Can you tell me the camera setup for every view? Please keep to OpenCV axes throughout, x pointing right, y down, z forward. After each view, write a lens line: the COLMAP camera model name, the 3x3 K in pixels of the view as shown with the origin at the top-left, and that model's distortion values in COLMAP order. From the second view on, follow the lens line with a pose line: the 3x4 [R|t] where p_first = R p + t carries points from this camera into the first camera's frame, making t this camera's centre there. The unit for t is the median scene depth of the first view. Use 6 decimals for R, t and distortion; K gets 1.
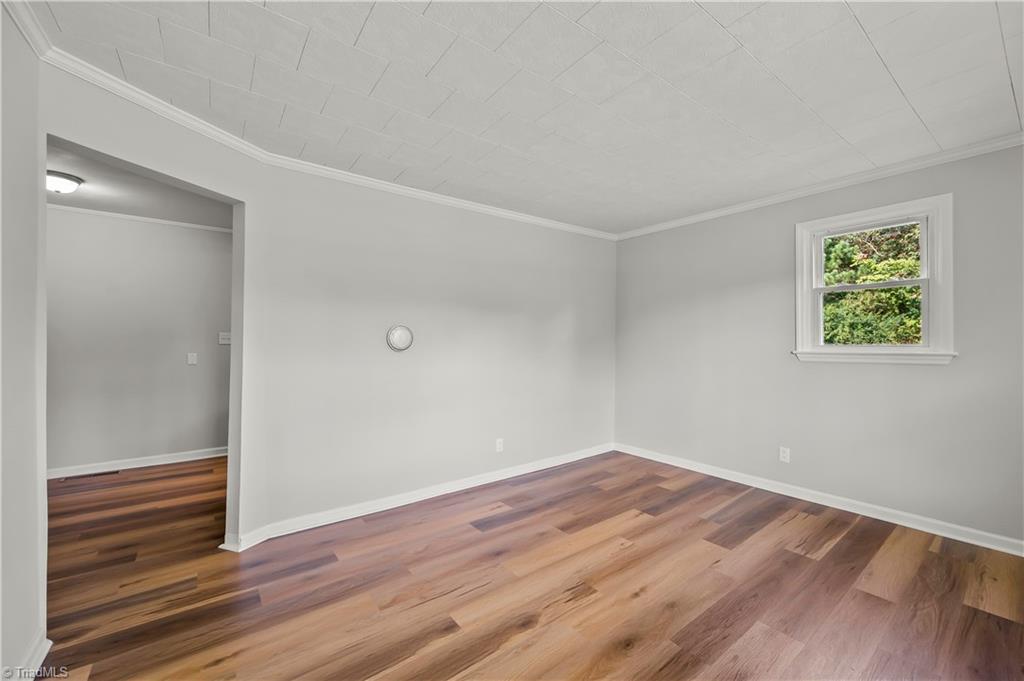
lens RADIAL K [[413.1, 0, 516.3], [0, 413.1, 340.3], [0, 0, 1]] dist [-0.000661, 0.000525]
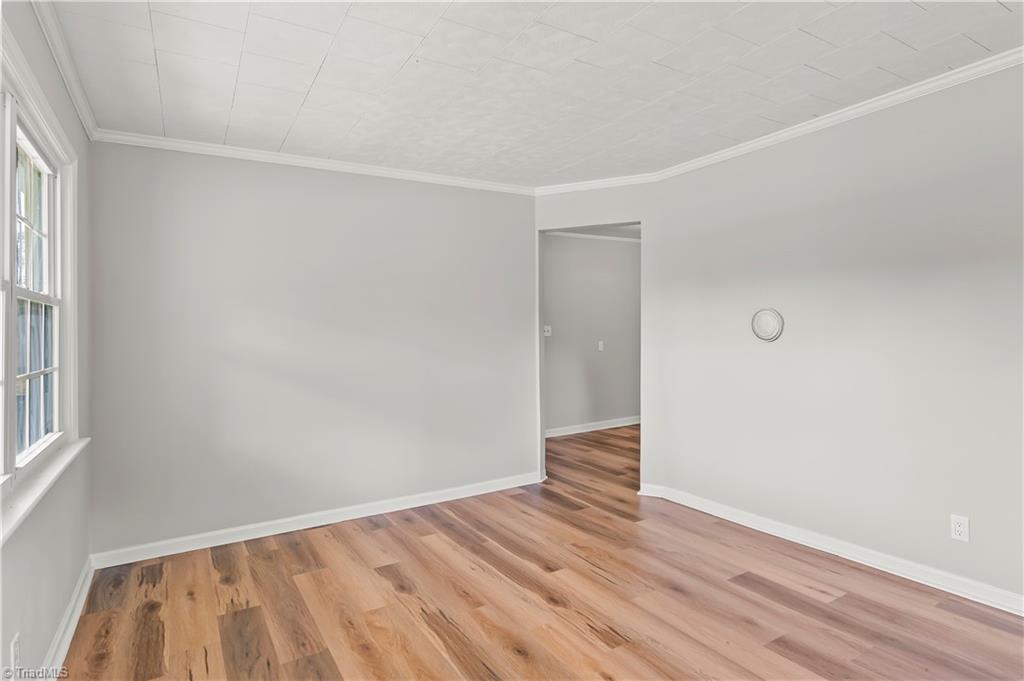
lens RADIAL K [[553.7, 0, 507.8], [0, 553.7, 327.7], [0, 0, 1]] dist [0.000794, -0.000110]
pose [[-0.118416, -0.005871, -0.992947, 0.957247], [0.017099, 0.999822, -0.007951, -0.002008], [0.992817, -0.017920, -0.118295, 0.702330]]
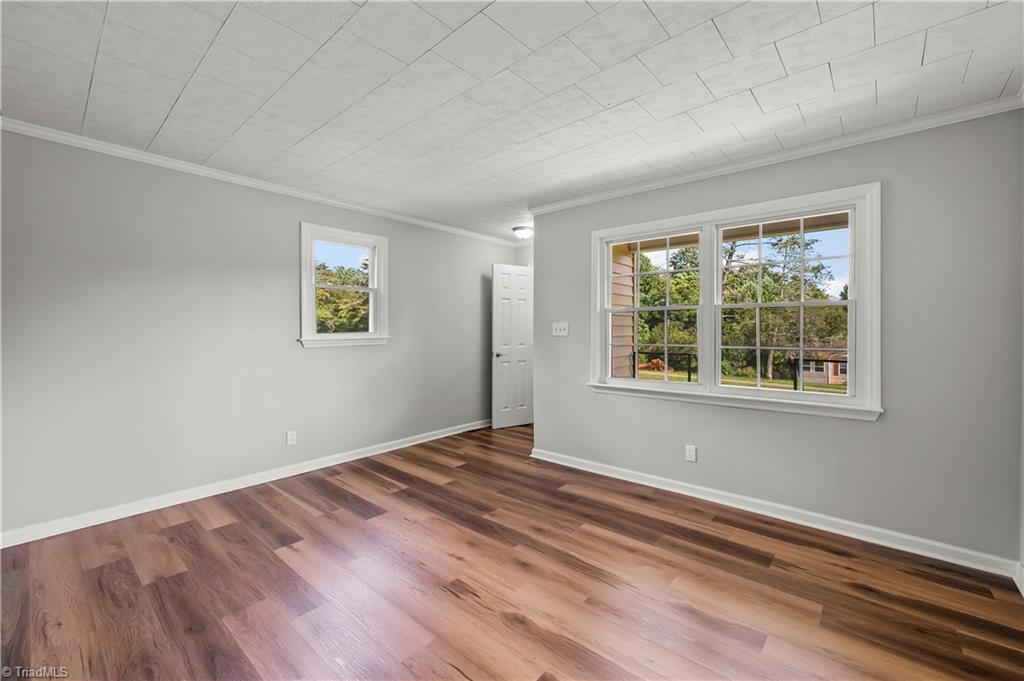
lens RADIAL K [[413.1, 0, 516.3], [0, 413.1, 340.3], [0, 0, 1]] dist [-0.000661, 0.000525]
pose [[-0.201068, -0.025200, 0.979253, -0.599983], [-0.000622, 0.999672, 0.025597, 0.001137], [-0.979577, 0.004537, -0.201017, 0.792841]]
